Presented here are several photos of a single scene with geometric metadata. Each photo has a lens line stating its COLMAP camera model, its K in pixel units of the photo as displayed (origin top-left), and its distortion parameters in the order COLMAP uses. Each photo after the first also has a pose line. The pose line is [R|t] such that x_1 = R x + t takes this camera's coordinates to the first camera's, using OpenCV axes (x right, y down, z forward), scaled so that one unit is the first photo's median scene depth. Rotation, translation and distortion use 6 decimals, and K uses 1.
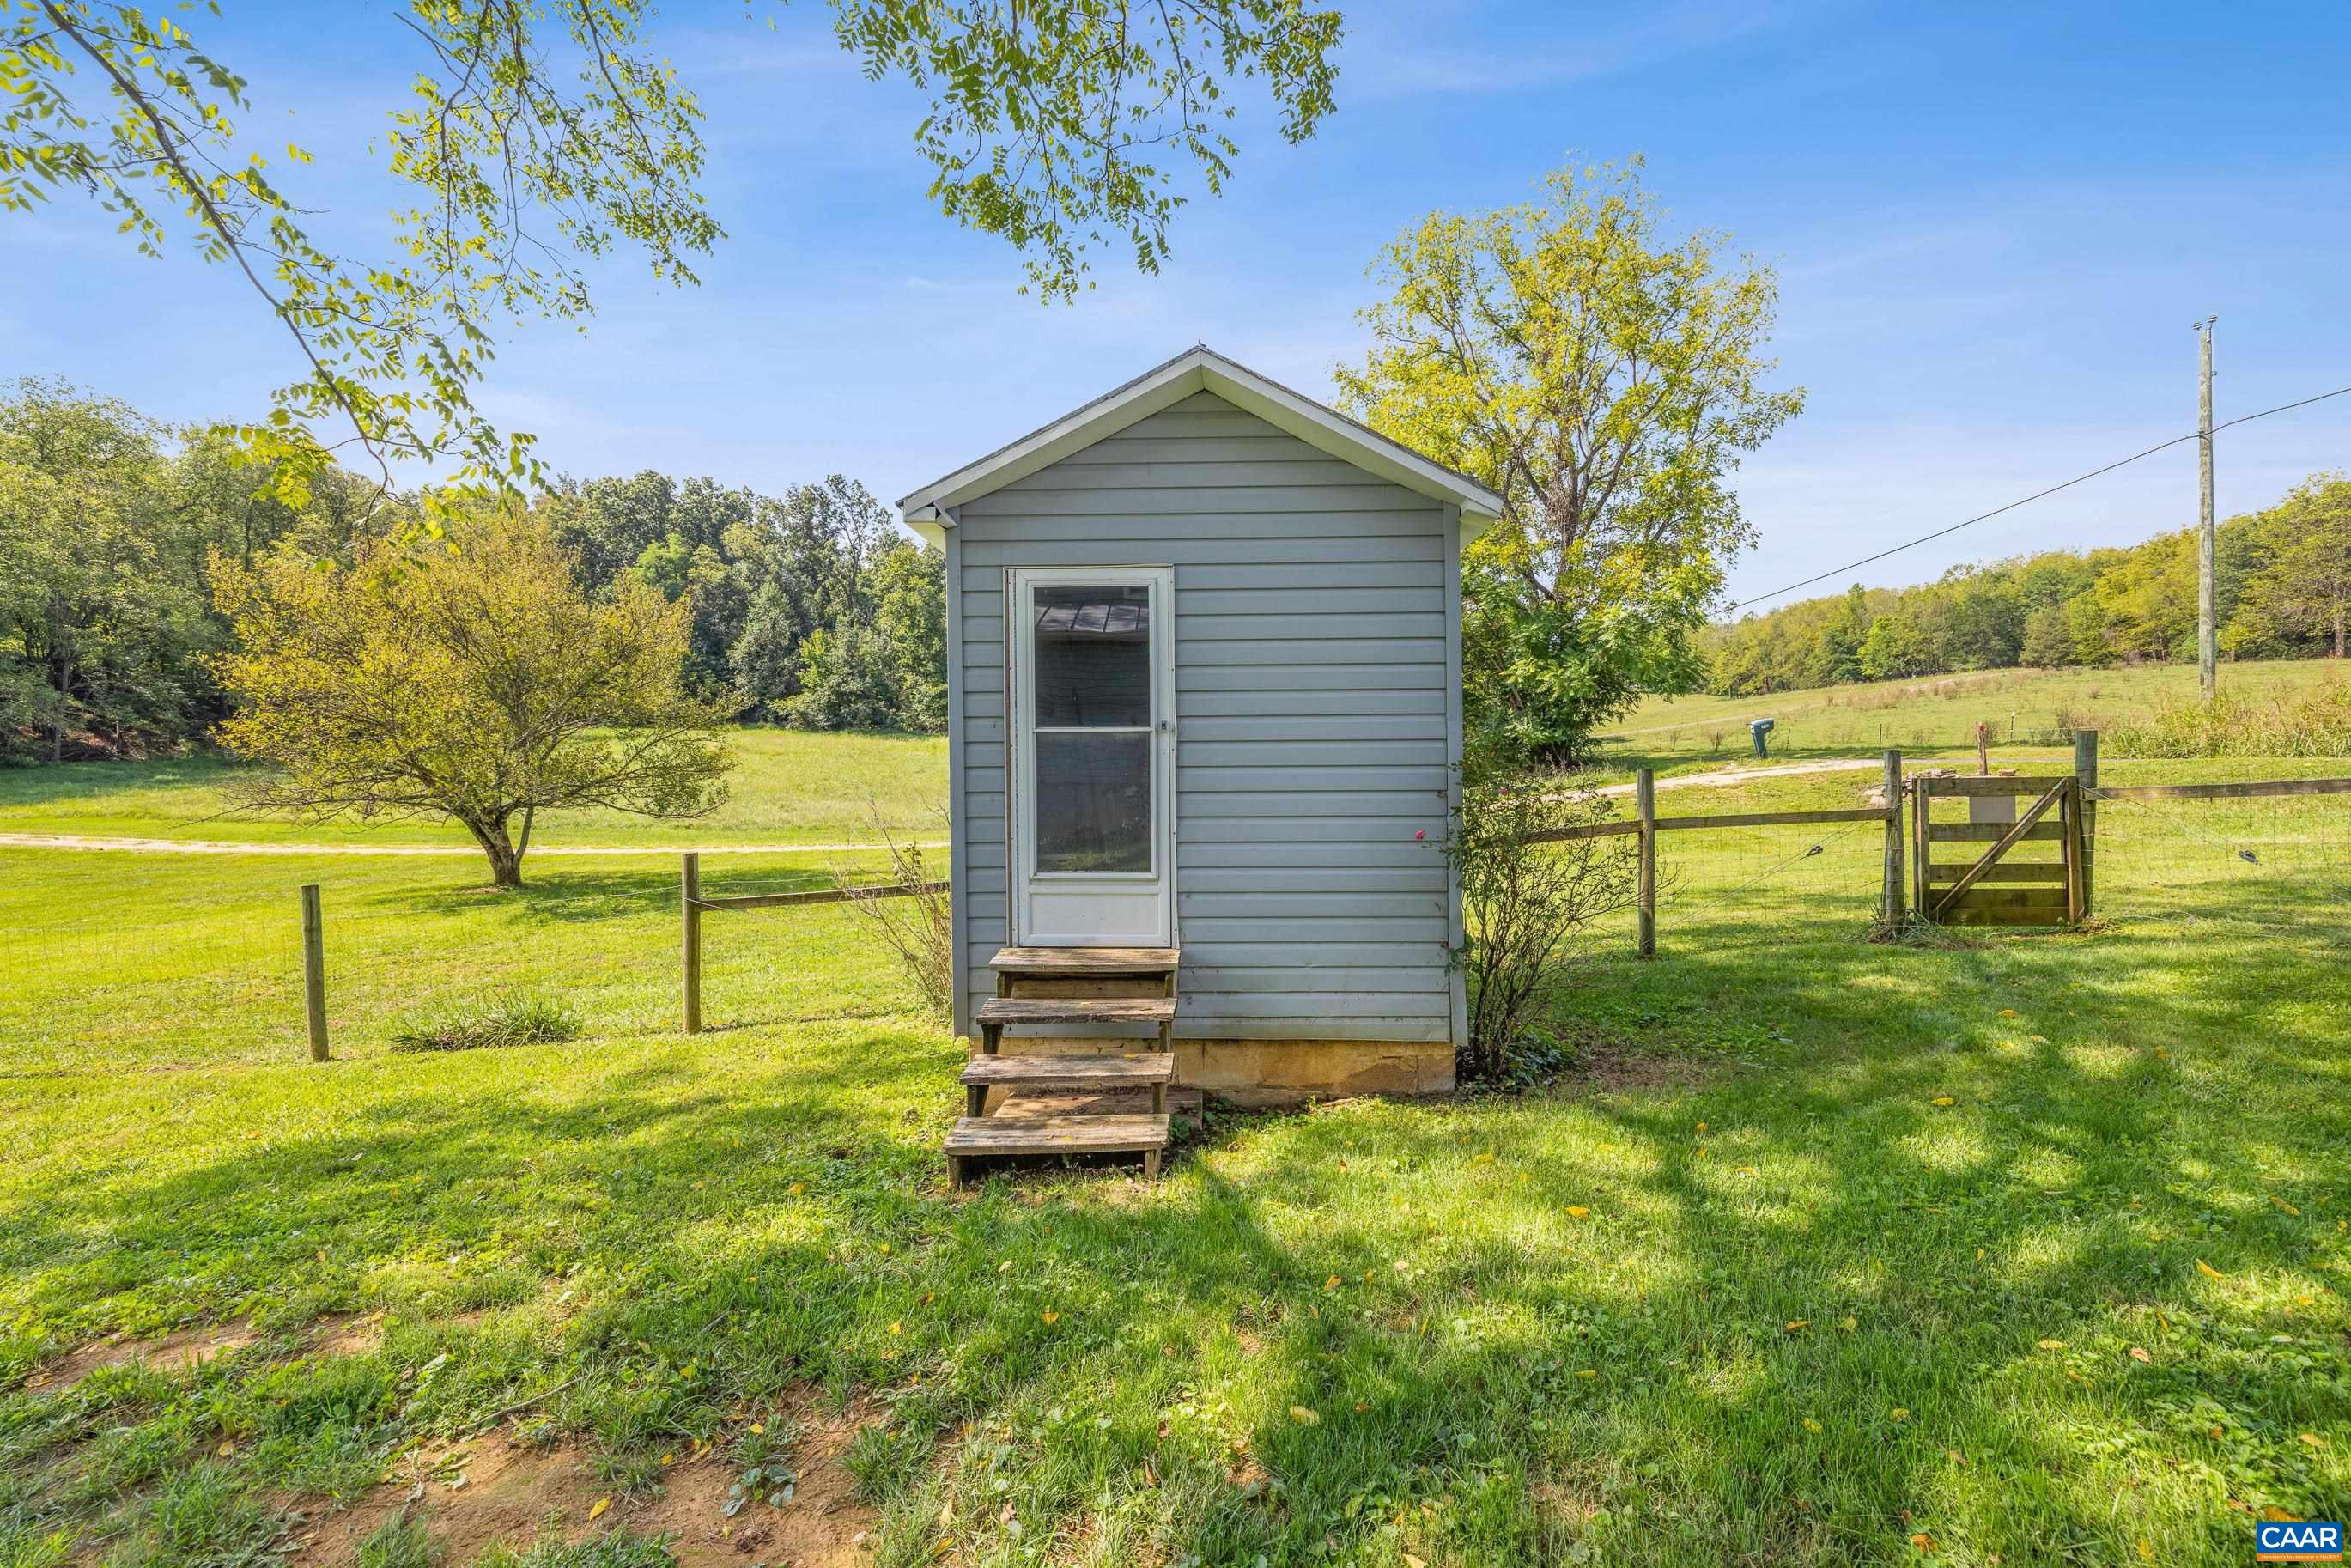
lens RADIAL K [[990.4, 0, 1168.9], [0, 990.4, 770.7], [0, 0, 1]] dist [0.009450, -0.001869]
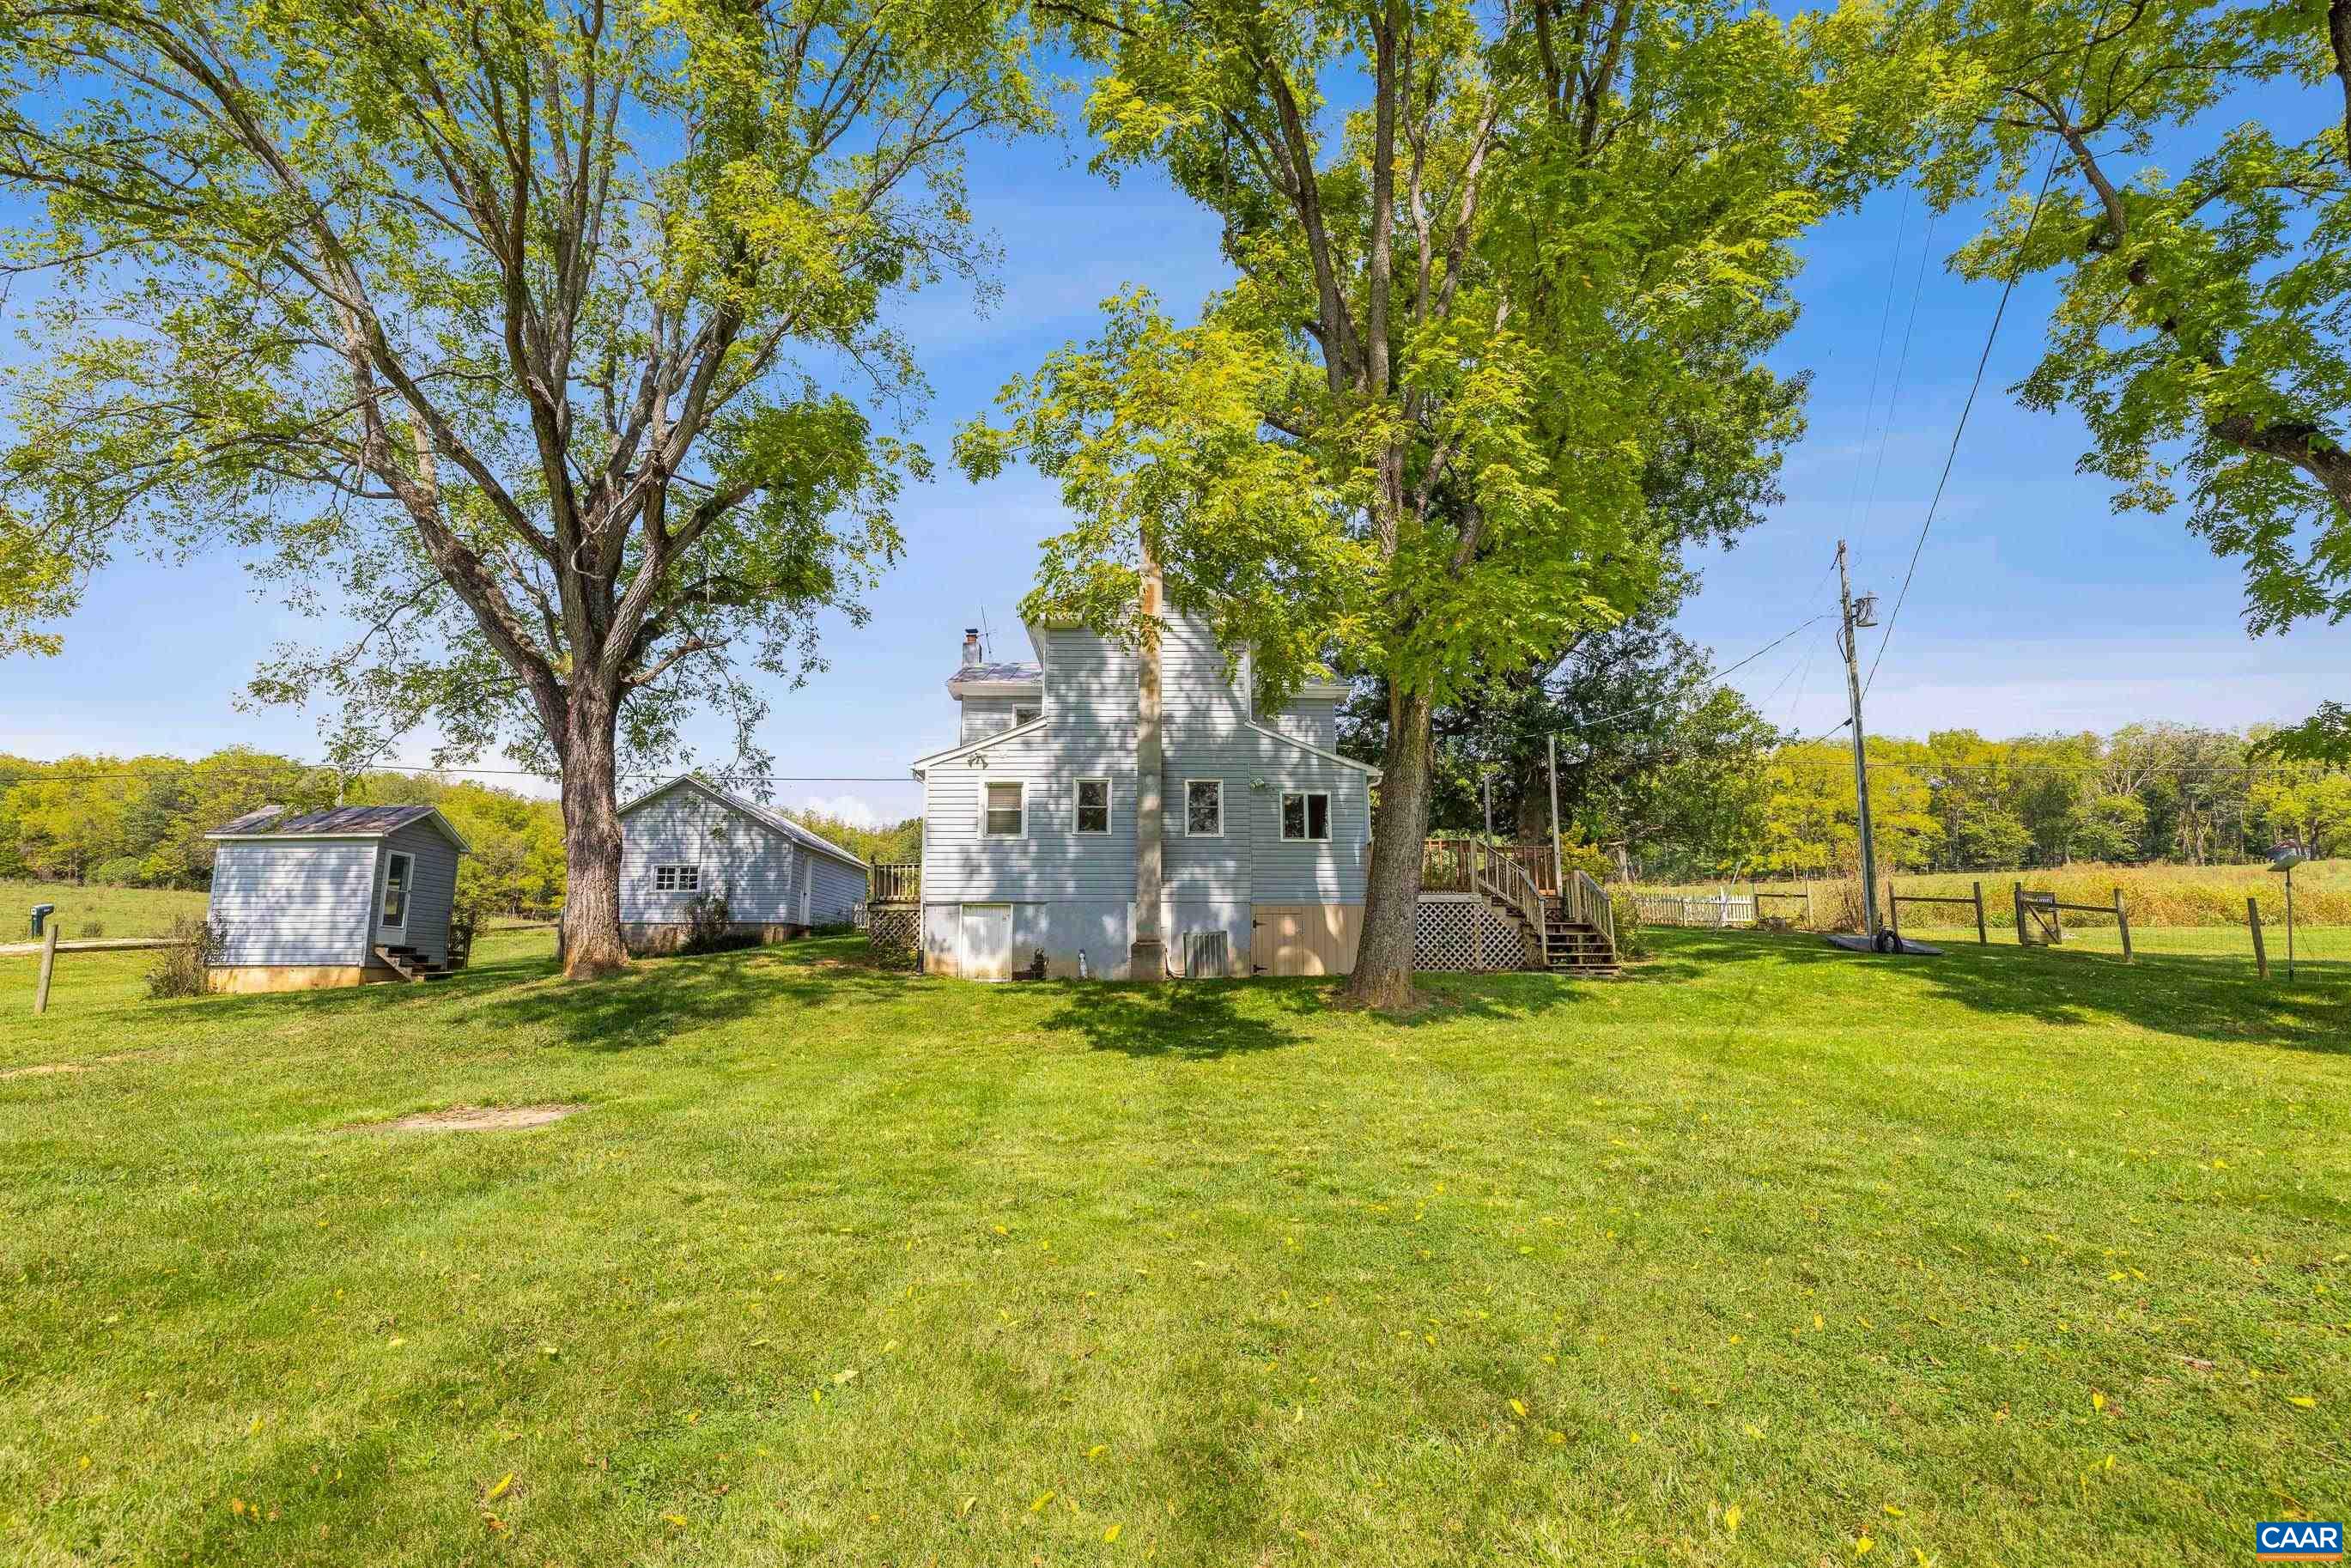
lens RADIAL K [[990.4, 0, 1182.8], [0, 990.4, 785.1], [0, 0, 1]] dist [0.009450, -0.001869]
pose [[-0.085784, 0.202514, 0.975515, -0.144708], [0.008455, 0.979237, -0.202544, 0.012717], [-0.996278, -0.009127, -0.085715, -0.061383]]
